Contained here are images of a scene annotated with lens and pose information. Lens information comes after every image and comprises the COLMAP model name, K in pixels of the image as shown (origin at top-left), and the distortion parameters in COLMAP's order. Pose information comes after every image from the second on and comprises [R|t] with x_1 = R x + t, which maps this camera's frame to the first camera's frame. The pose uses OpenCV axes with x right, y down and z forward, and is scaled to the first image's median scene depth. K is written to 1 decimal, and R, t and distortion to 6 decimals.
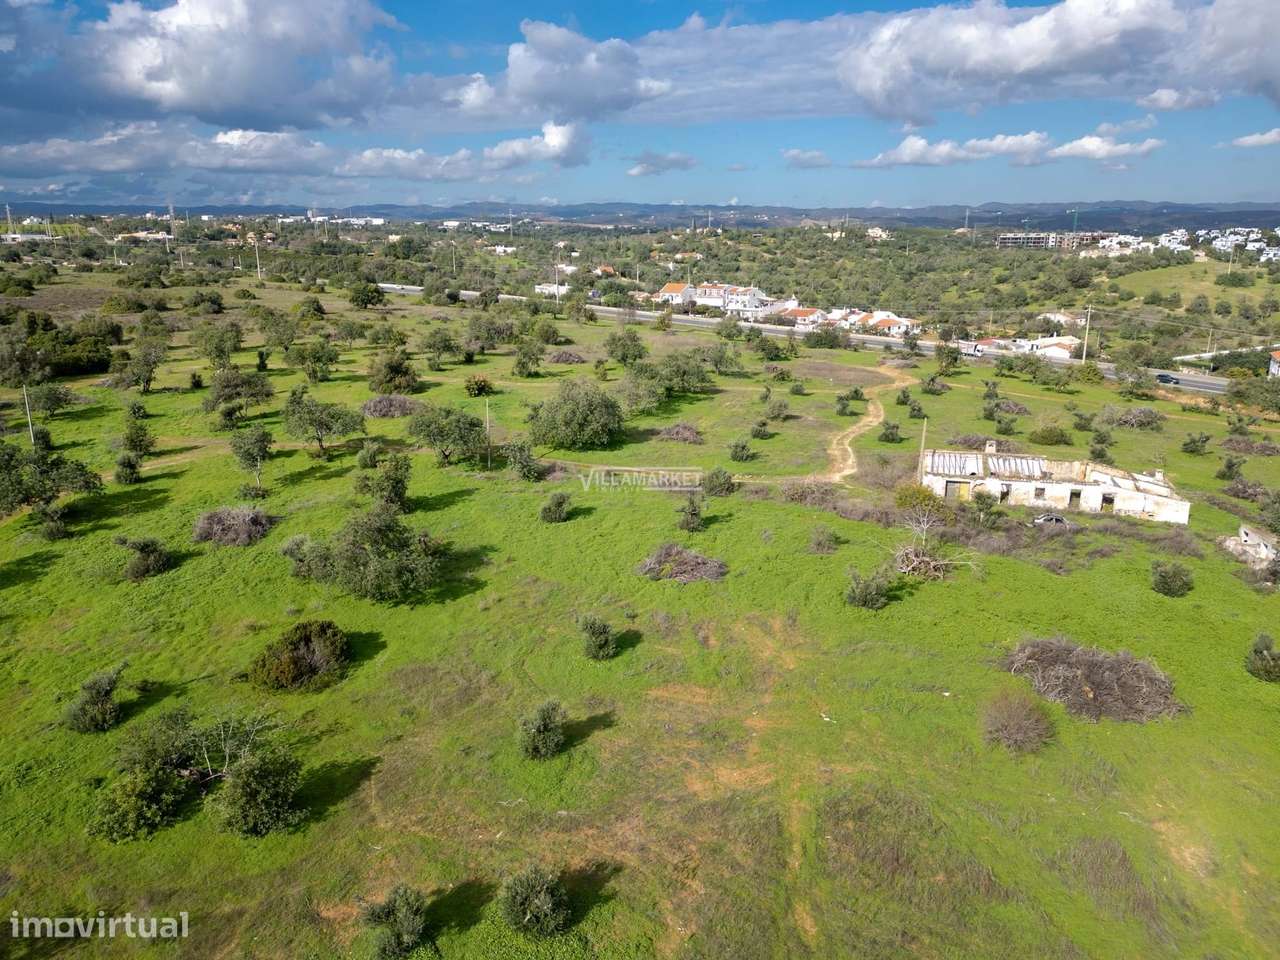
lens RADIAL K [[904.0, 0, 640.0], [0, 904.0, 480.0], [0, 0, 1]] dist [0.070919, -0.064889]
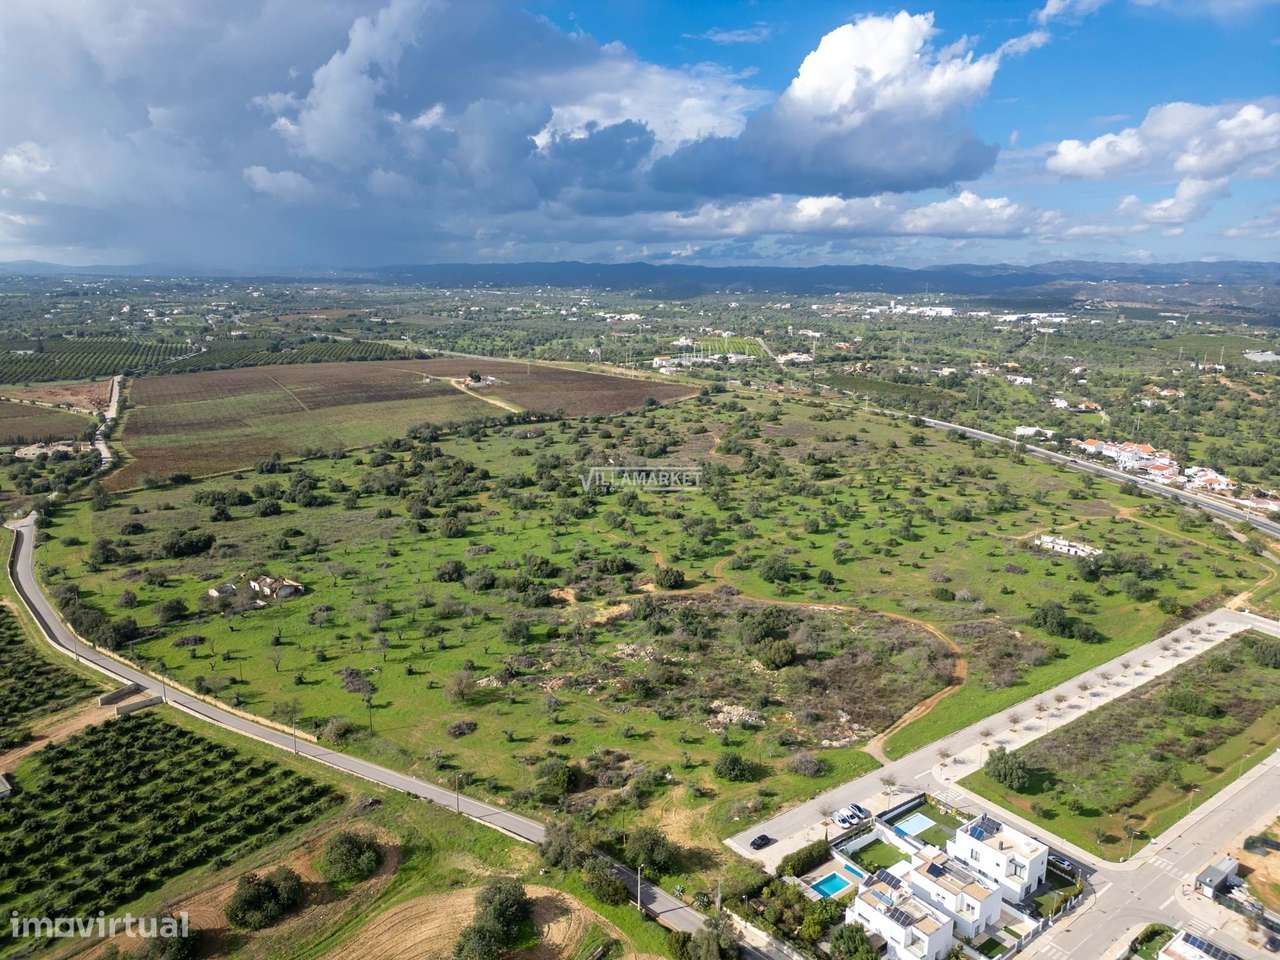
lens RADIAL K [[904.0, 0, 640.0], [0, 904.0, 480.0], [0, 0, 1]] dist [0.070919, -0.064889]
pose [[0.828718, 0.138075, -0.542368, 1.111864], [-0.164043, 0.986453, 0.000477, 0.021033], [0.535086, 0.088576, 0.840141, -3.778933]]
